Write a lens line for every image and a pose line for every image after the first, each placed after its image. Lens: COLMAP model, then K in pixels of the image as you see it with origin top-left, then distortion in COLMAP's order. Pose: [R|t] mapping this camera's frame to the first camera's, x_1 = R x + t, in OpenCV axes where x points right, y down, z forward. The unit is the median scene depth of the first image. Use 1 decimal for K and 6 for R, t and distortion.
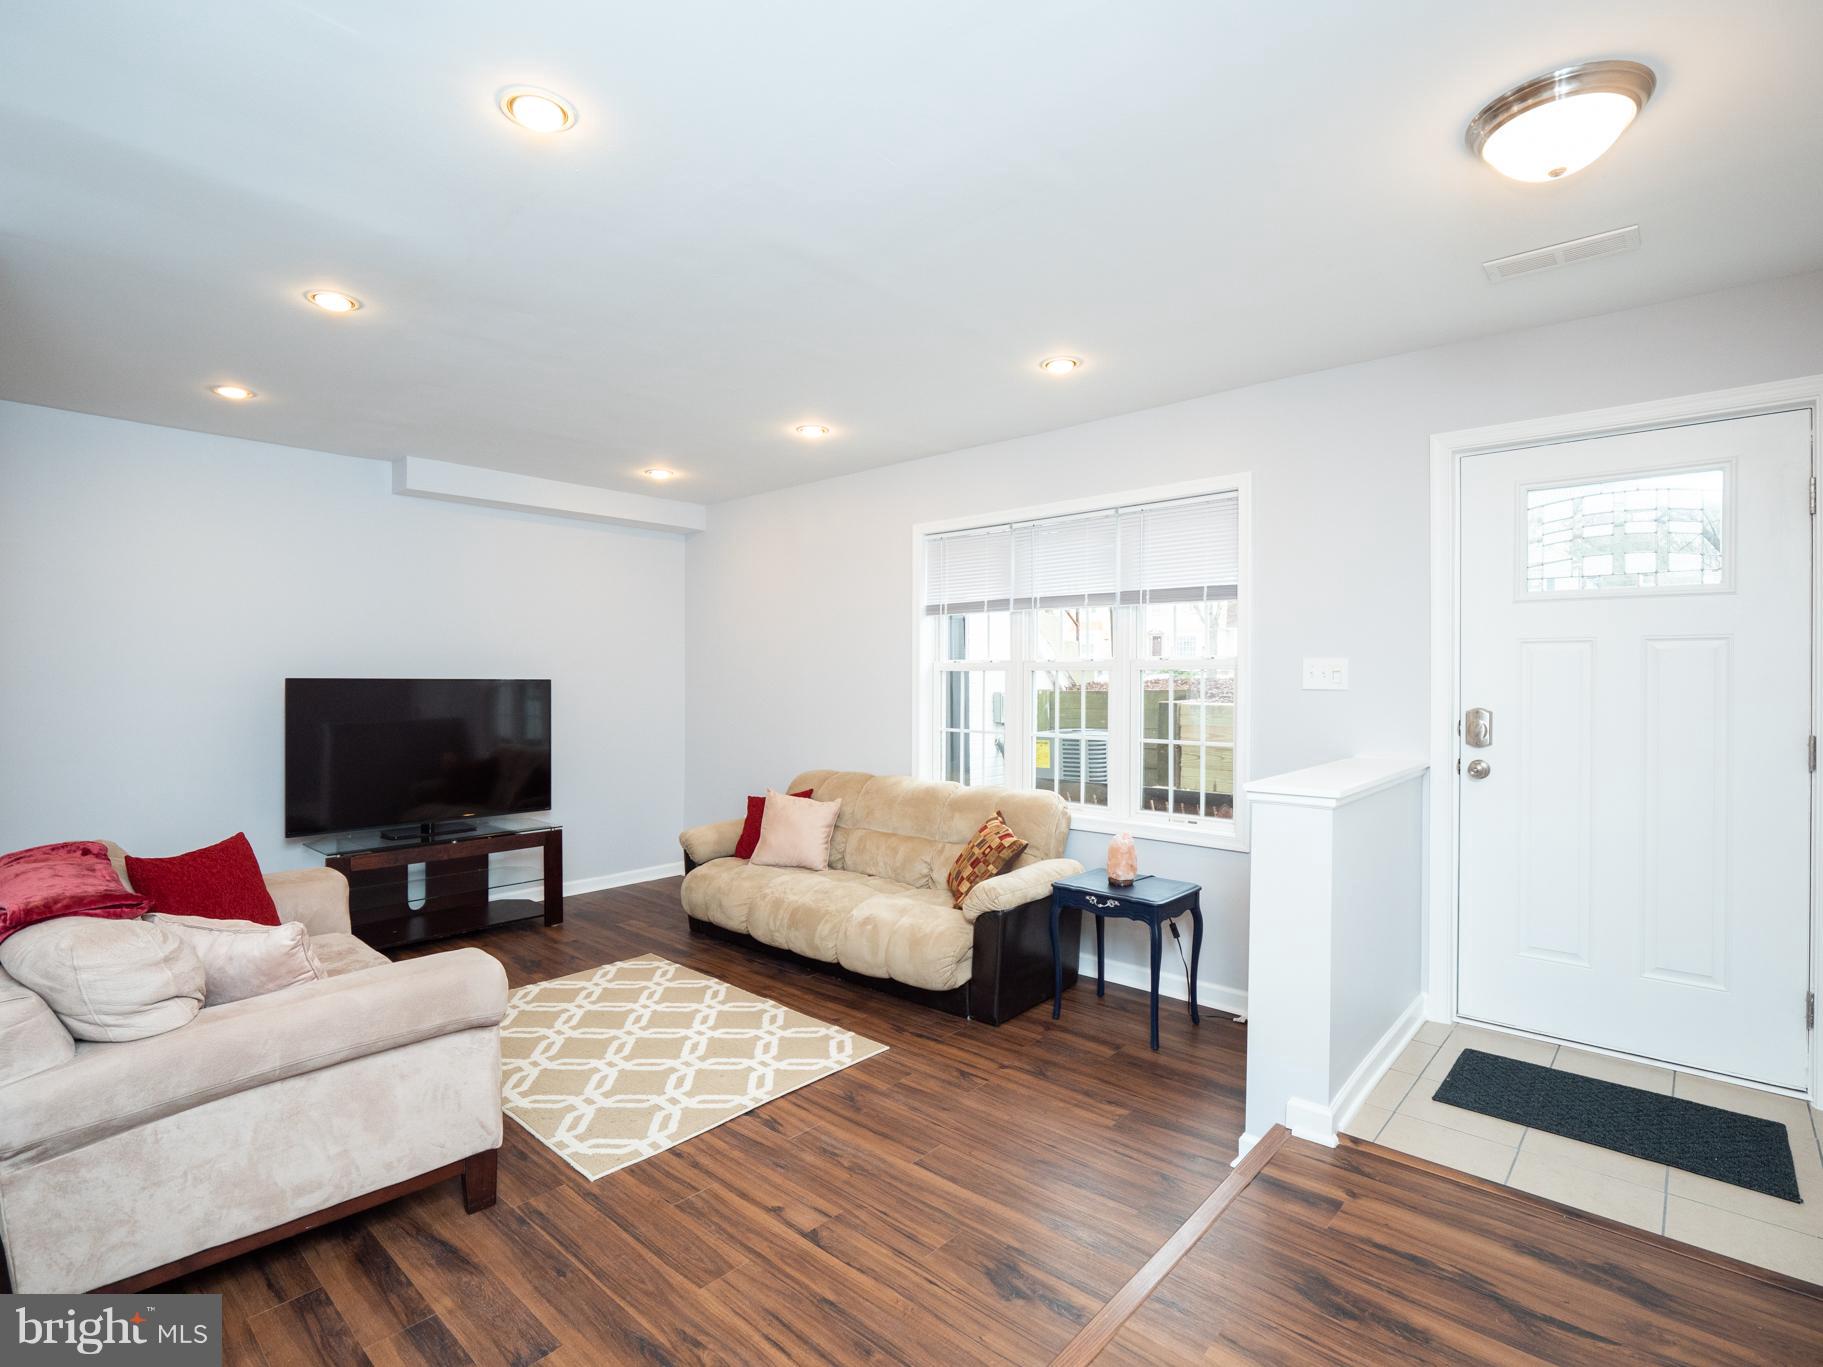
lens RADIAL K [[889.6, 0, 902.8], [0, 889.6, 677.5], [0, 0, 1]] dist [-0.011658, -0.002464]
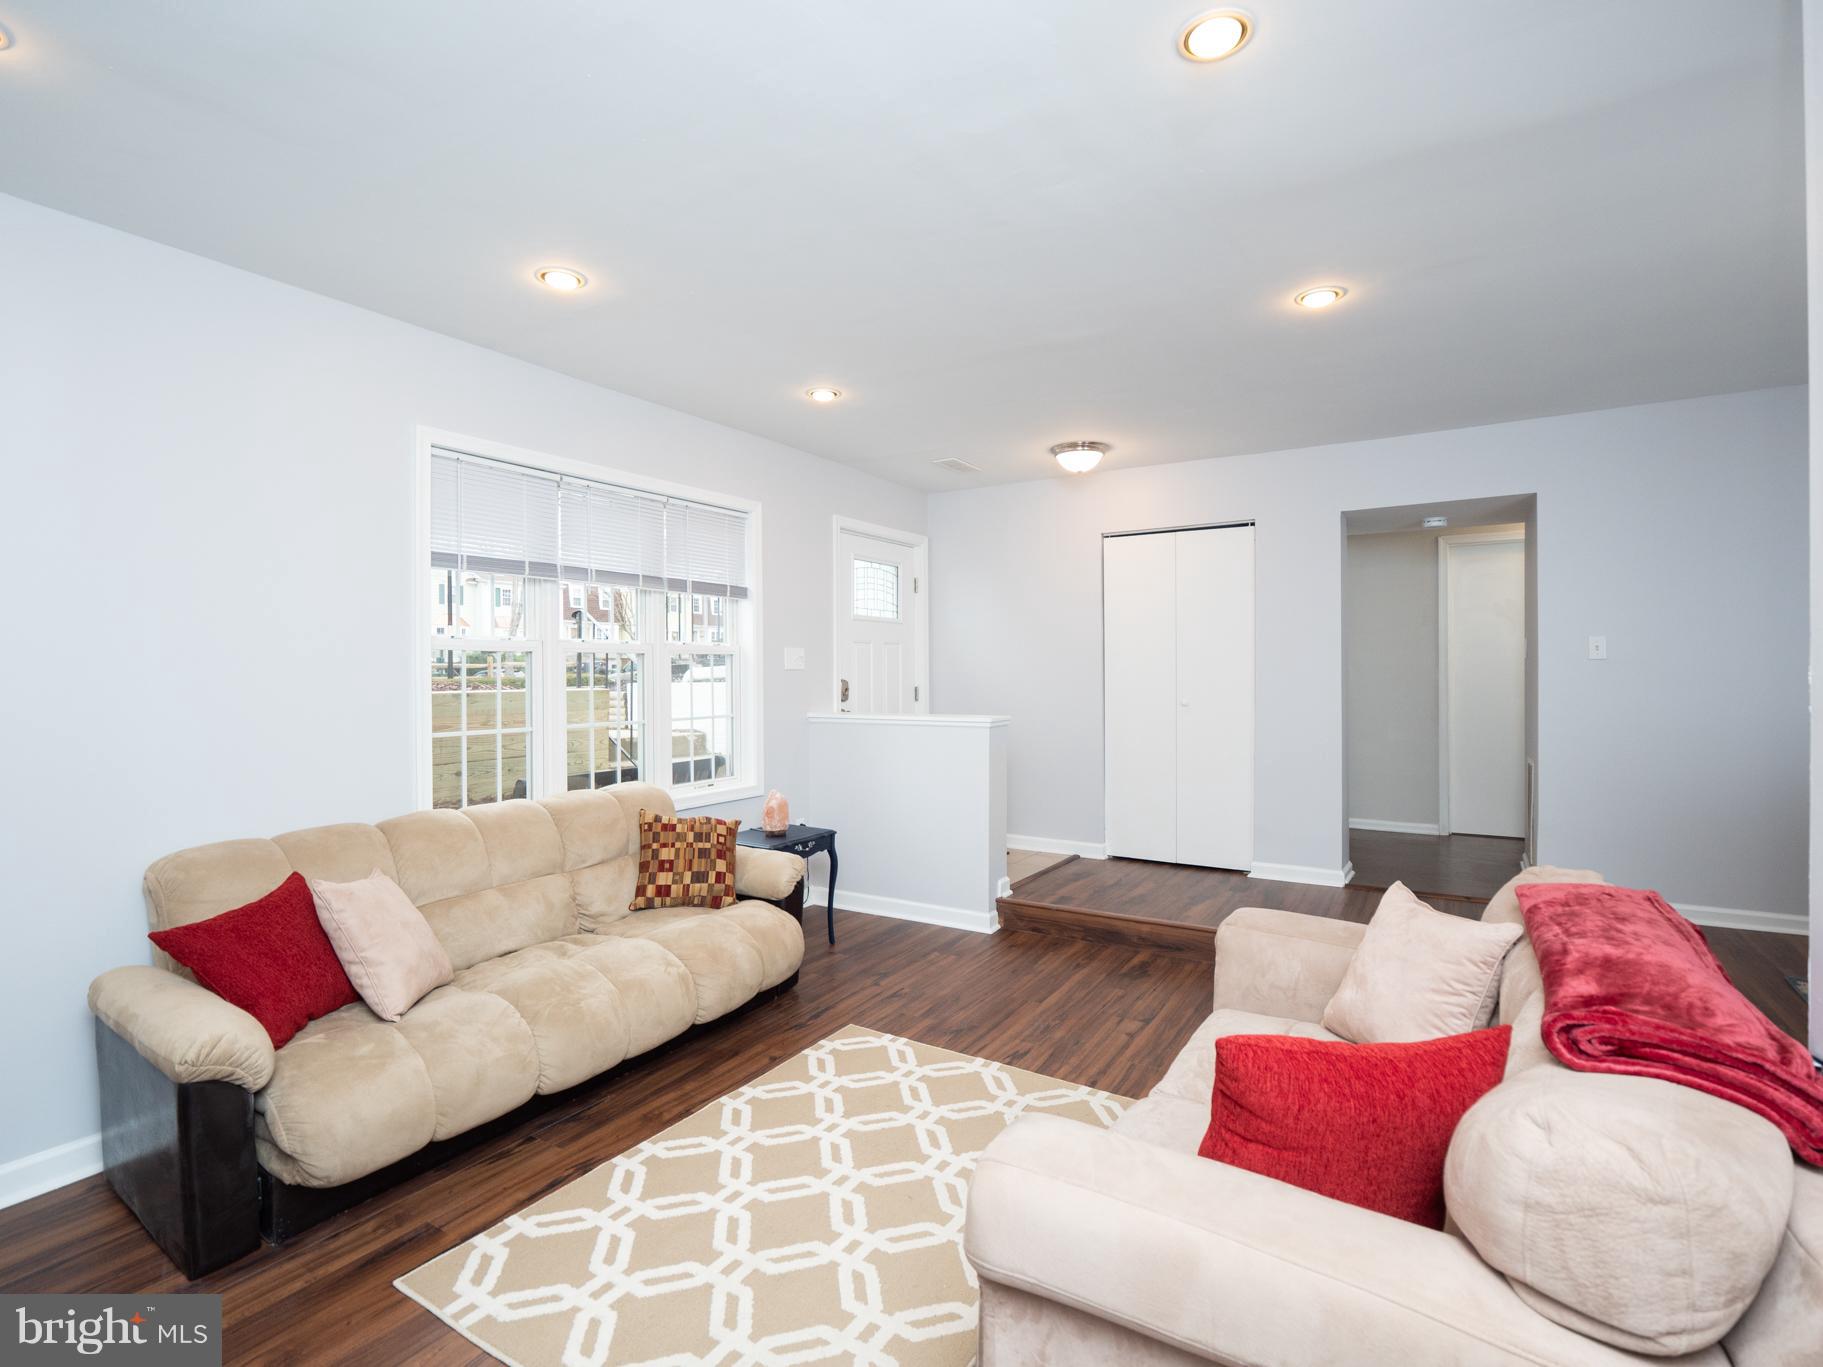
lens RADIAL K [[889.6, 0, 920.5], [0, 889.6, 679.7], [0, 0, 1]] dist [-0.011658, -0.002464]
pose [[-0.191310, -0.014741, 0.981419, -0.923005], [0.000736, 0.999885, 0.015162, 0.007887], [-0.981529, 0.003623, -0.191277, 1.009409]]
